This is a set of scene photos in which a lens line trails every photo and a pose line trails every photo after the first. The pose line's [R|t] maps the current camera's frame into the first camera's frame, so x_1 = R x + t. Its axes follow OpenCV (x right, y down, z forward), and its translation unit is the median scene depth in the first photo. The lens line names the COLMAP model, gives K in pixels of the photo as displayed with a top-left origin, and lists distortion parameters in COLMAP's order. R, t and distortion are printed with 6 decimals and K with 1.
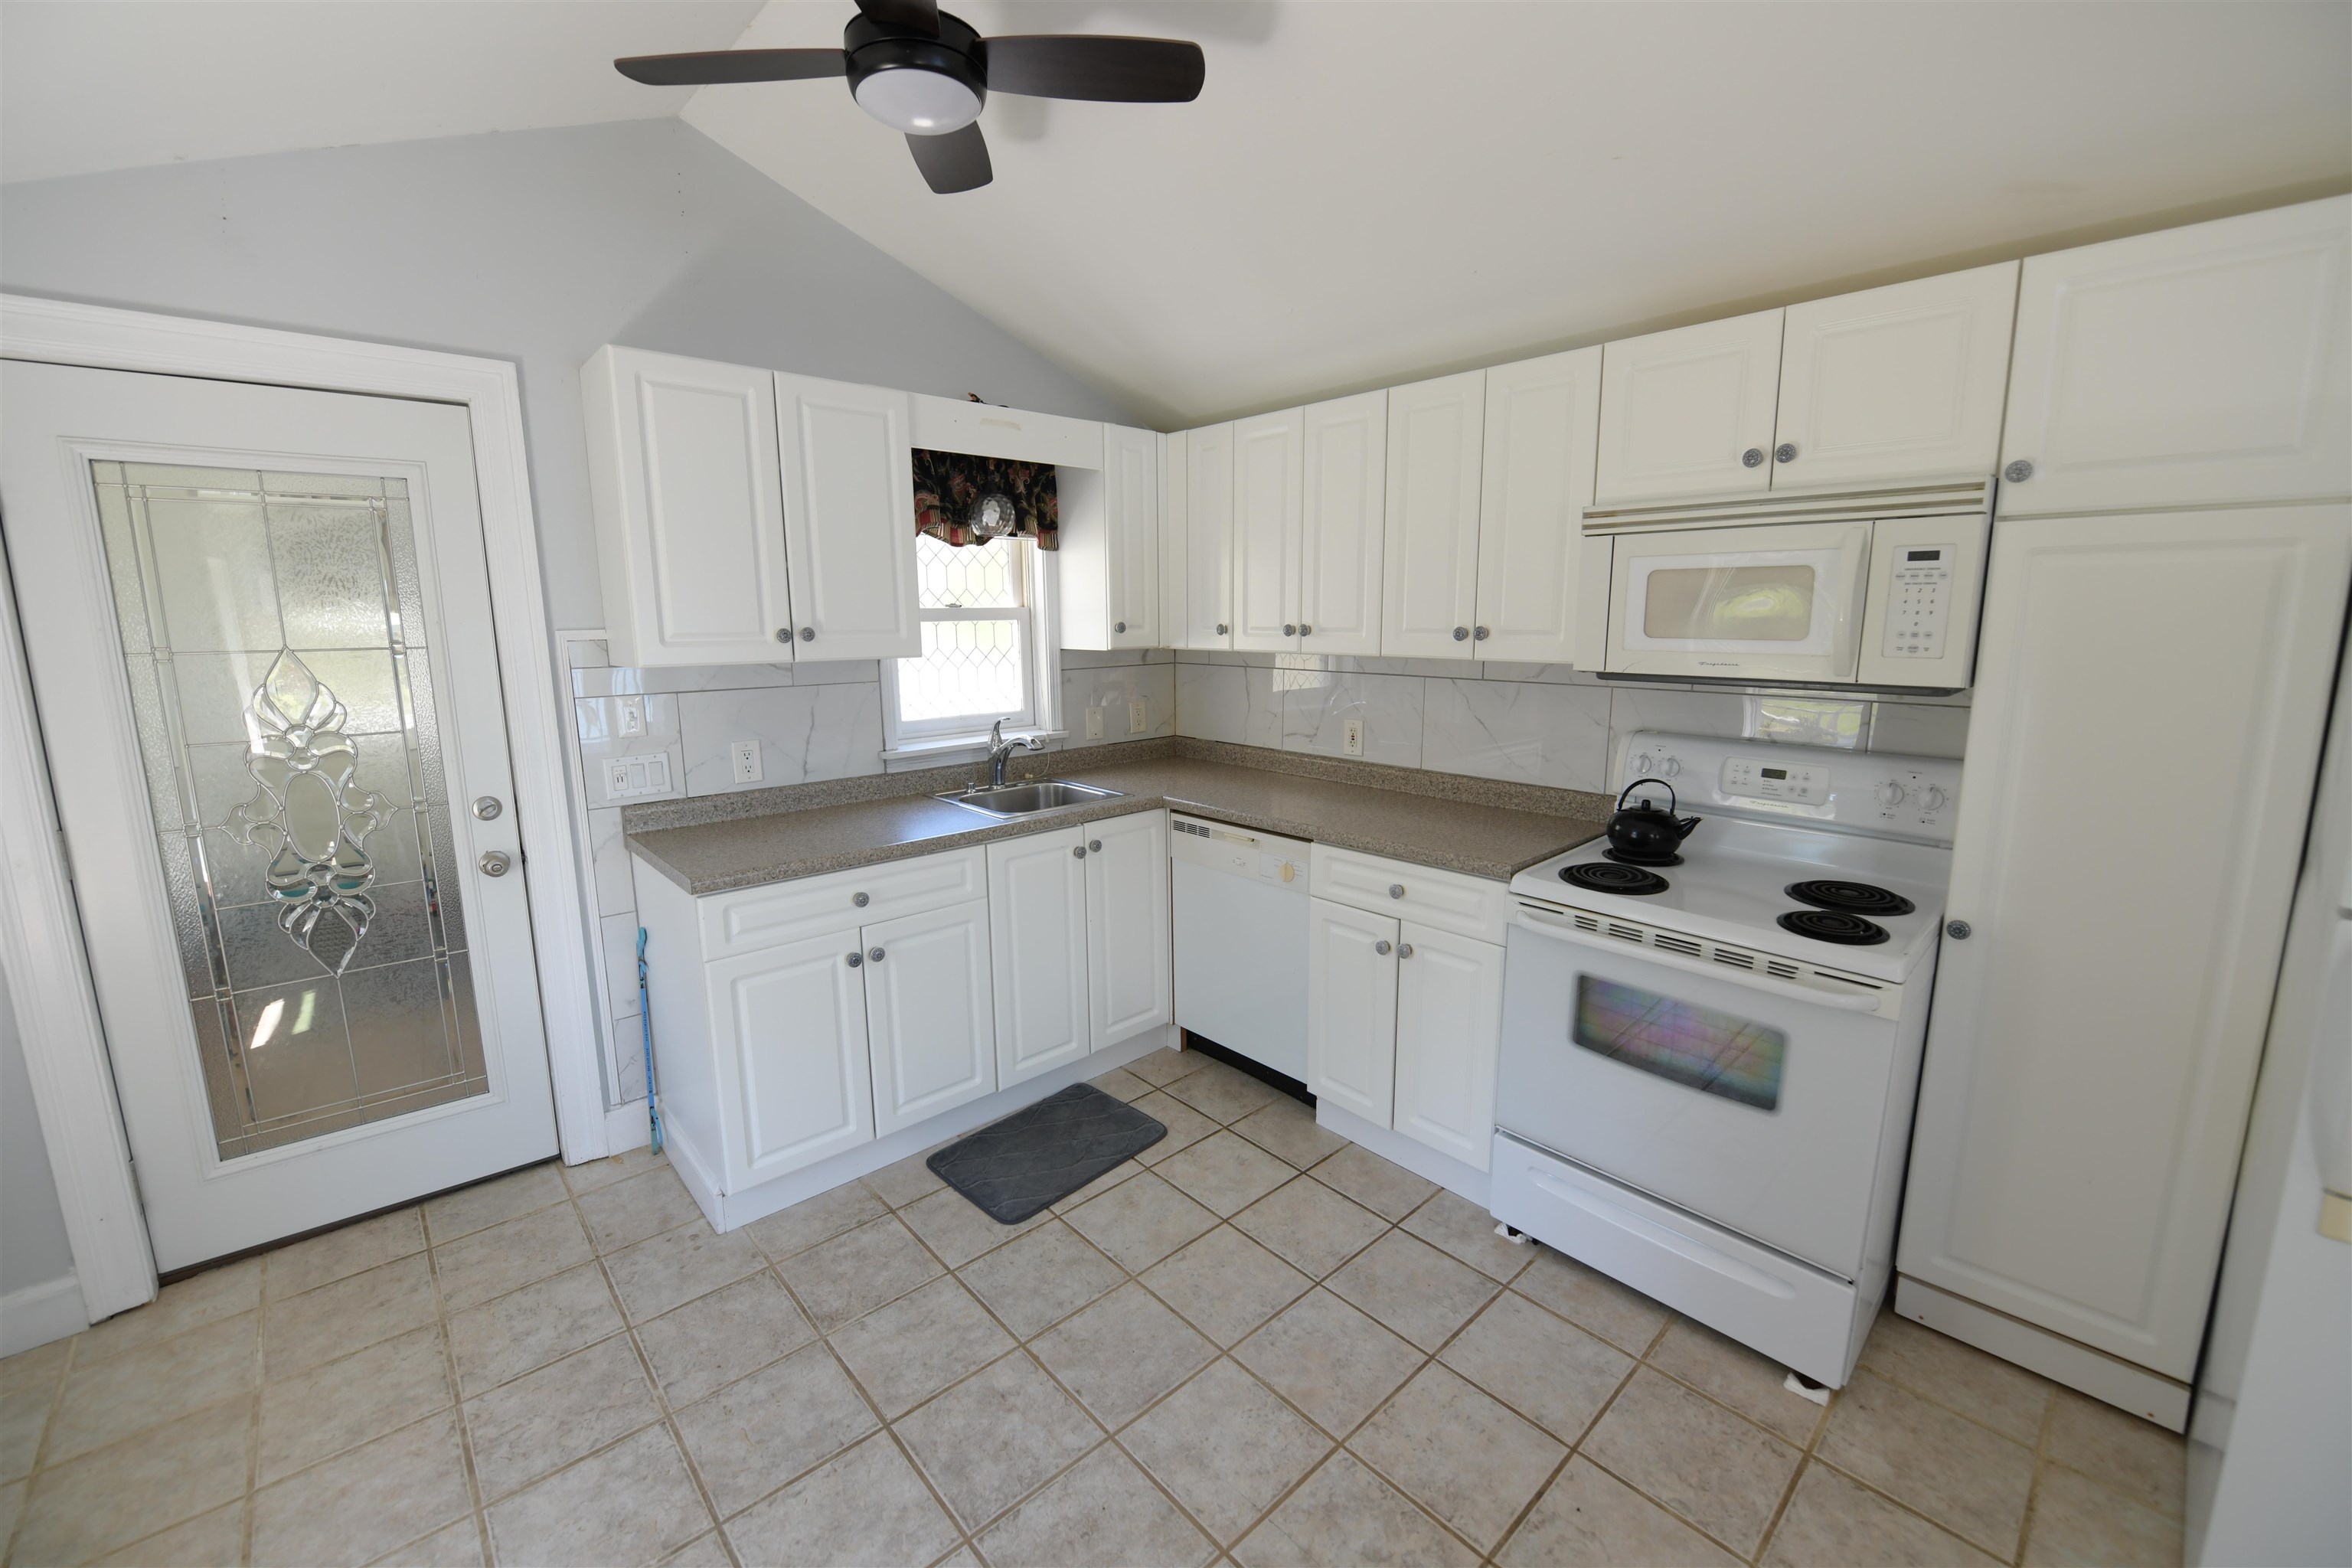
lens RADIAL K [[945.4, 0, 1186.7], [0, 945.4, 774.2], [0, 0, 1]] dist [-0.014976, -0.000306]
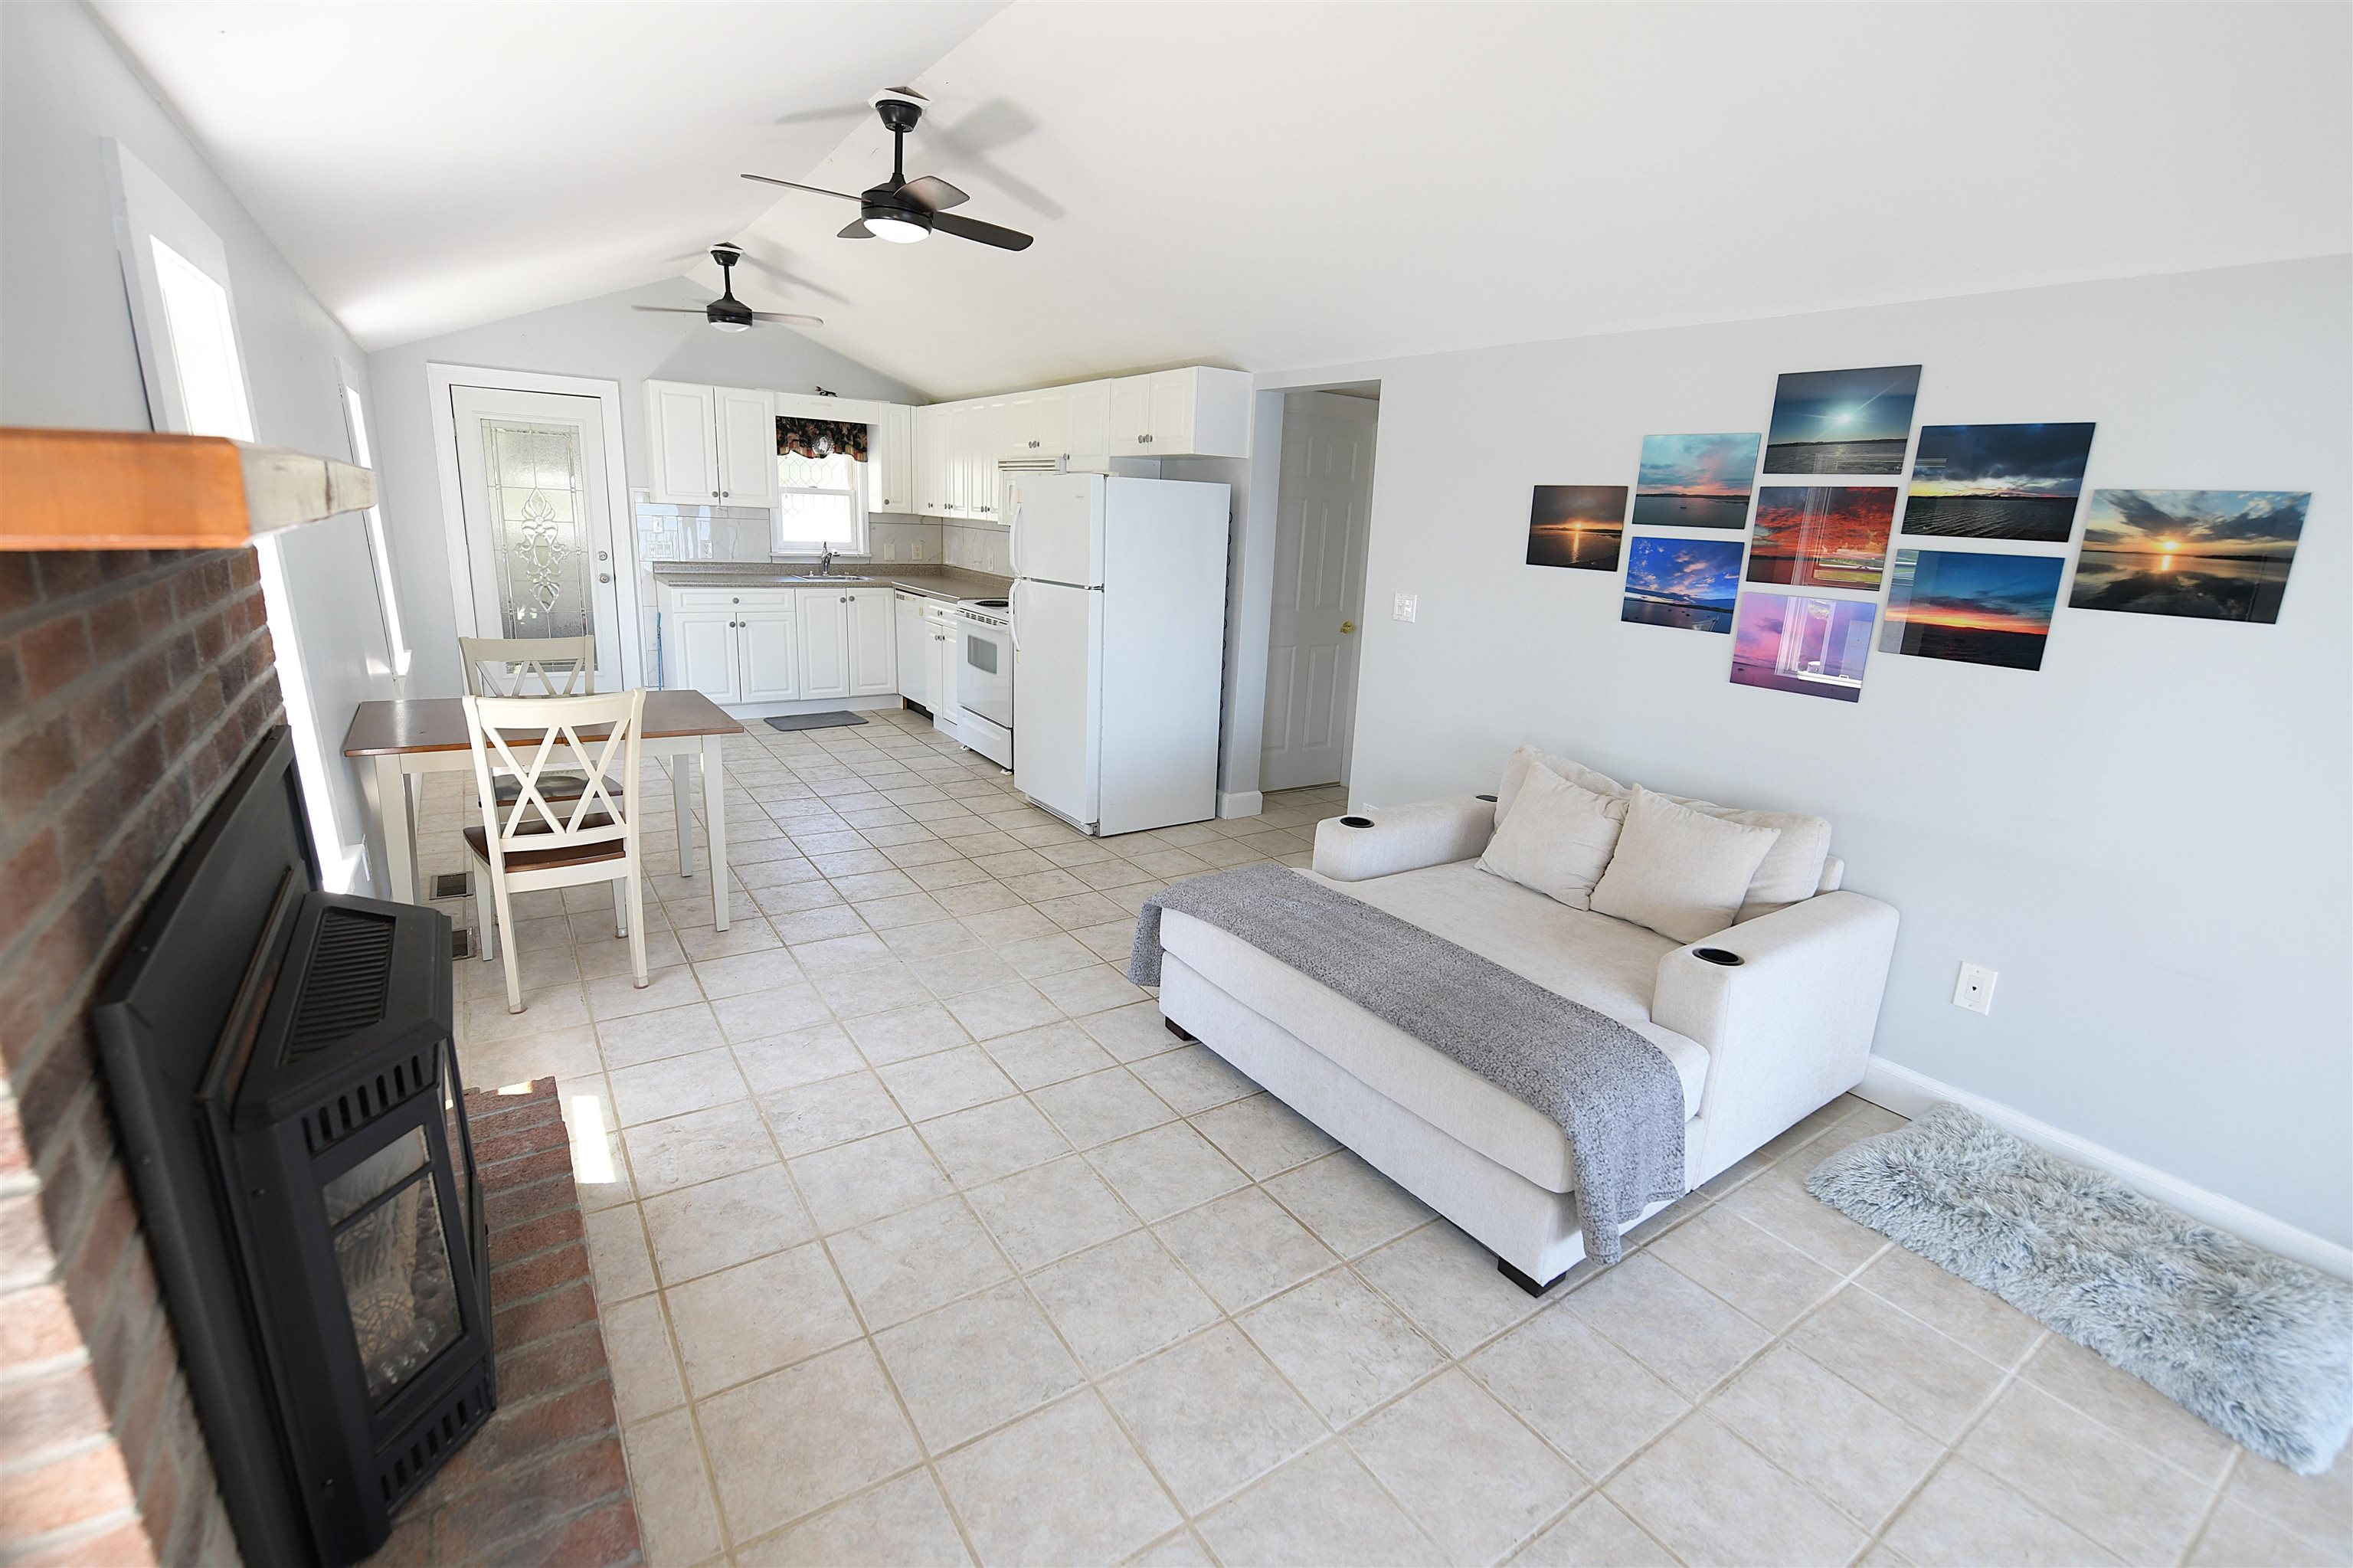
lens RADIAL K [[1033.9, 0, 1170.6], [0, 1033.9, 764.5], [0, 0, 1]] dist [-0.001004, -0.000158]
pose [[0.986345, 0.089556, -0.138216, 1.221516], [-0.079795, 0.994014, 0.074625, 0.267146], [0.144071, -0.062577, 0.987587, -1.593912]]
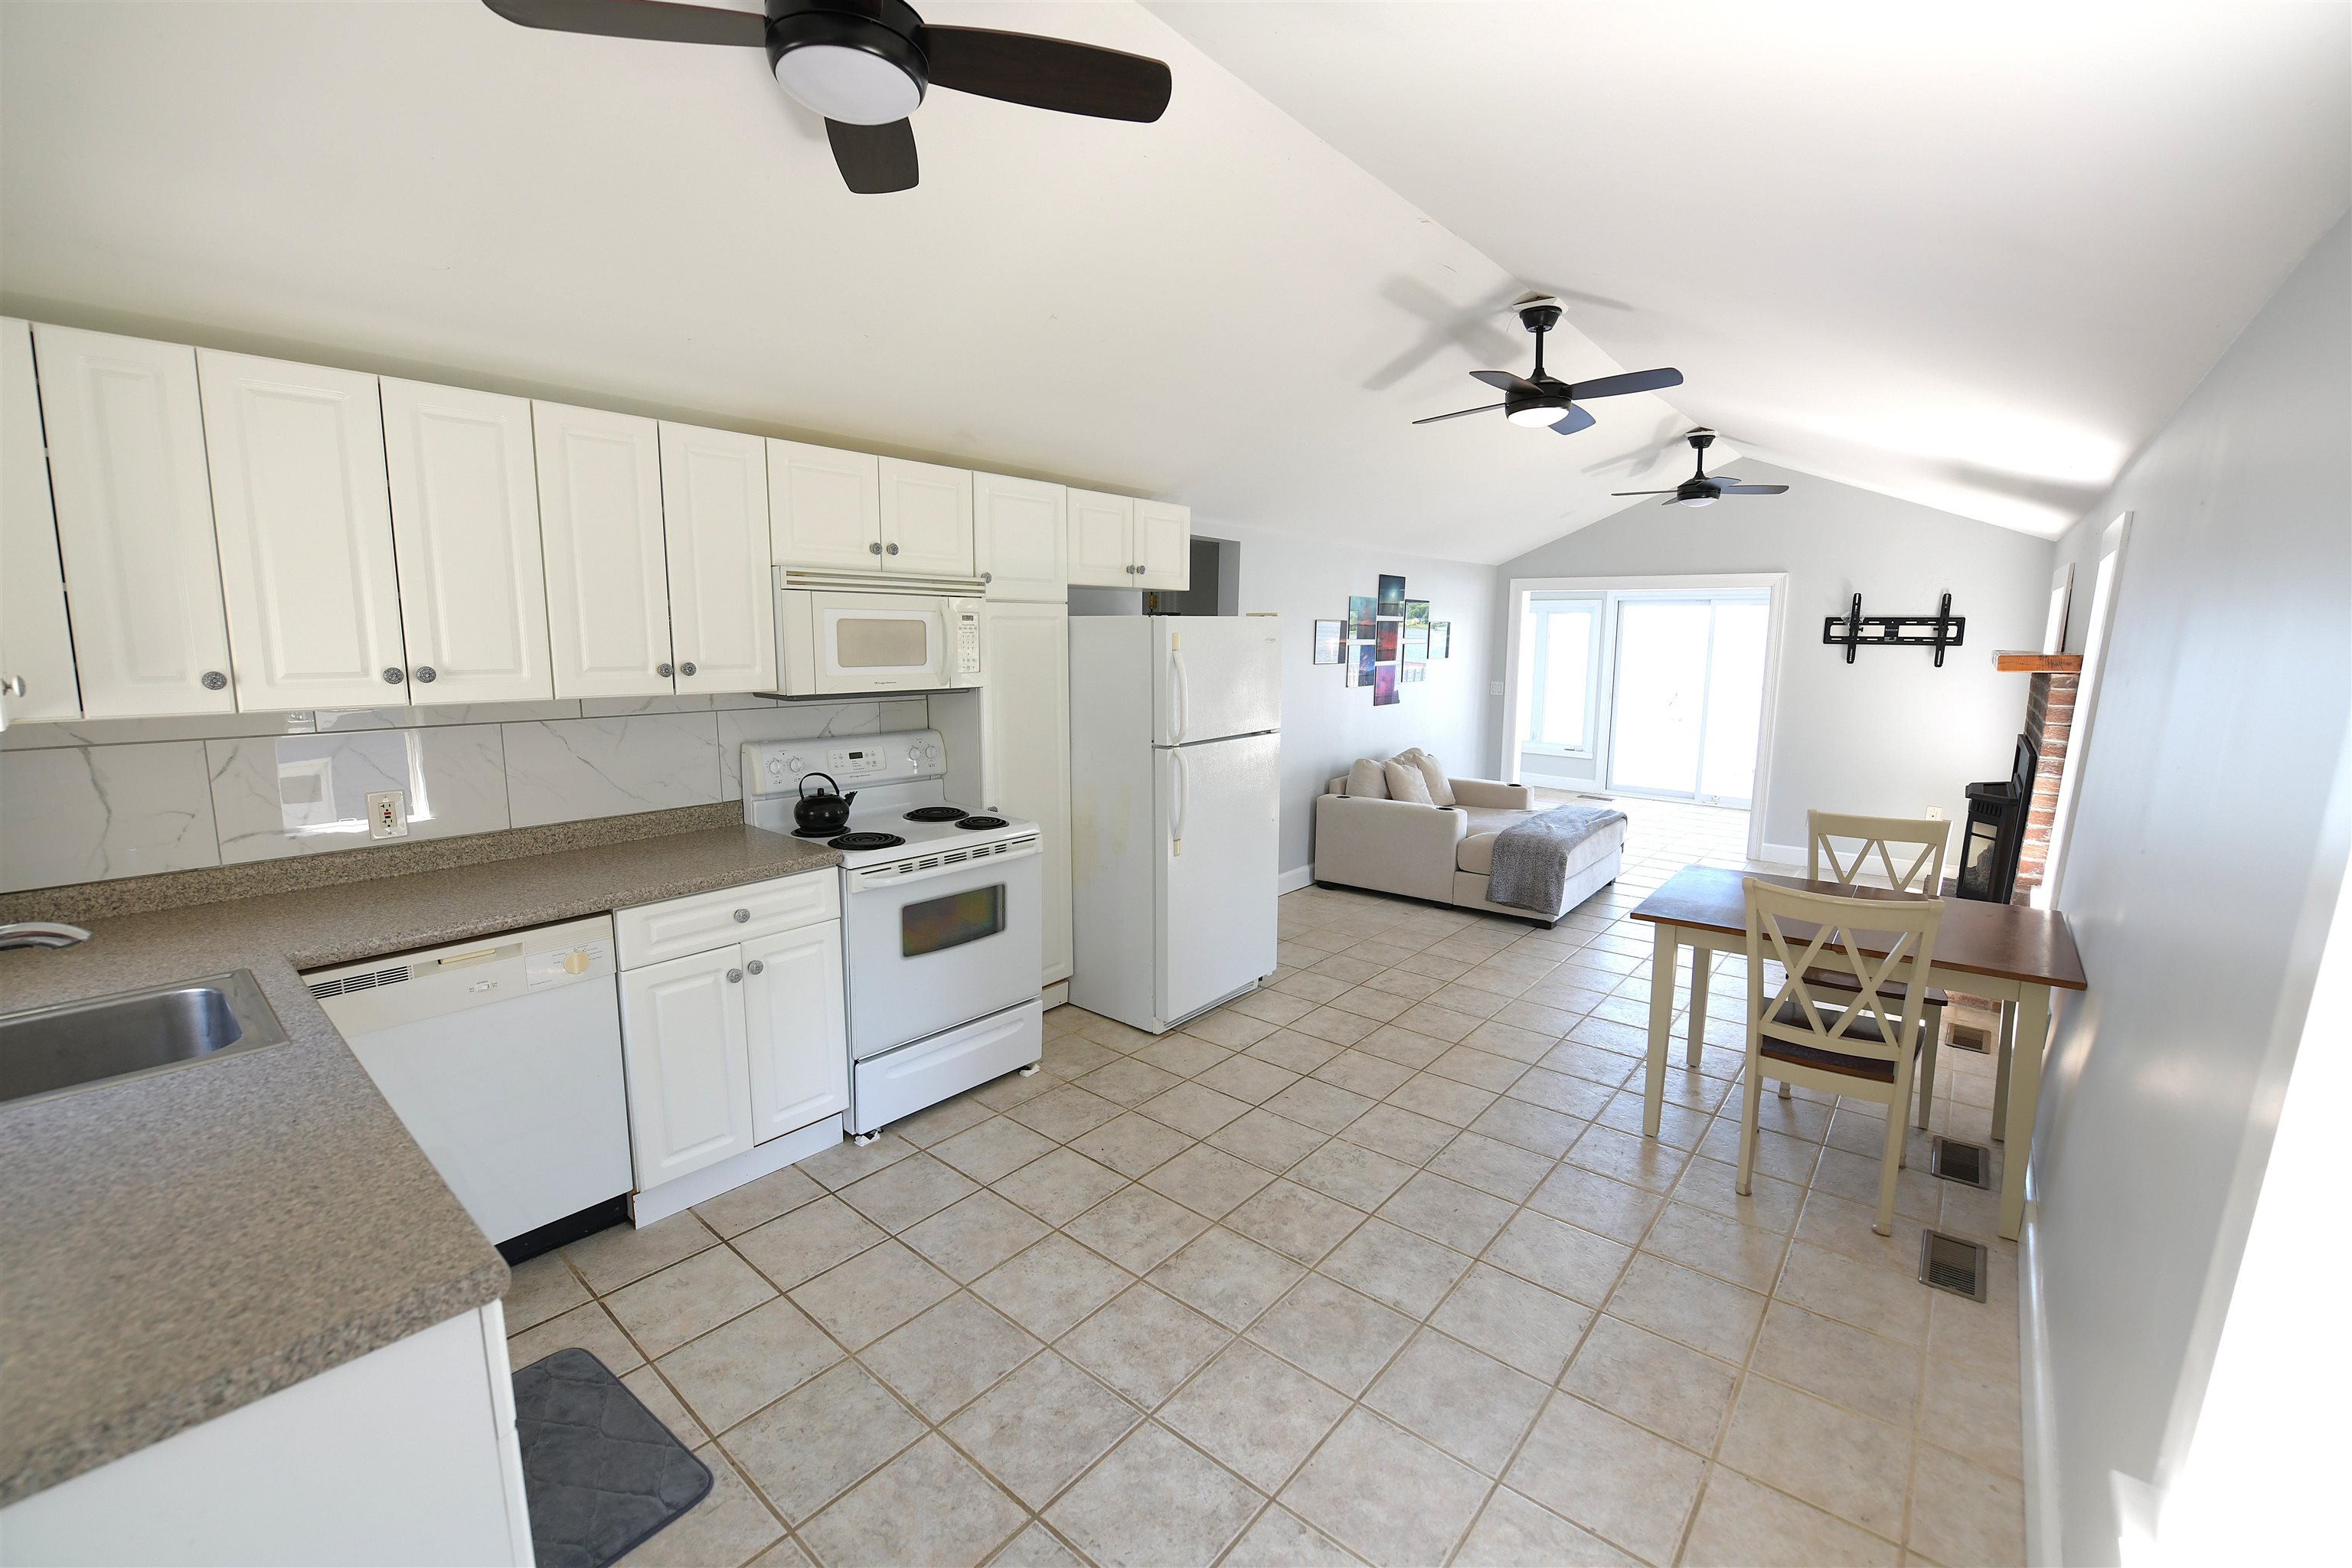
lens RADIAL K [[964.5, 0, 1182.4], [0, 964.5, 781.4], [0, 0, 1]] dist [-0.000771, -0.000131]
pose [[-0.125726, -0.145410, 0.981351, -0.877160], [0.162294, 0.972859, 0.164944, -0.119342], [-0.978700, 0.180005, -0.098714, 0.606359]]
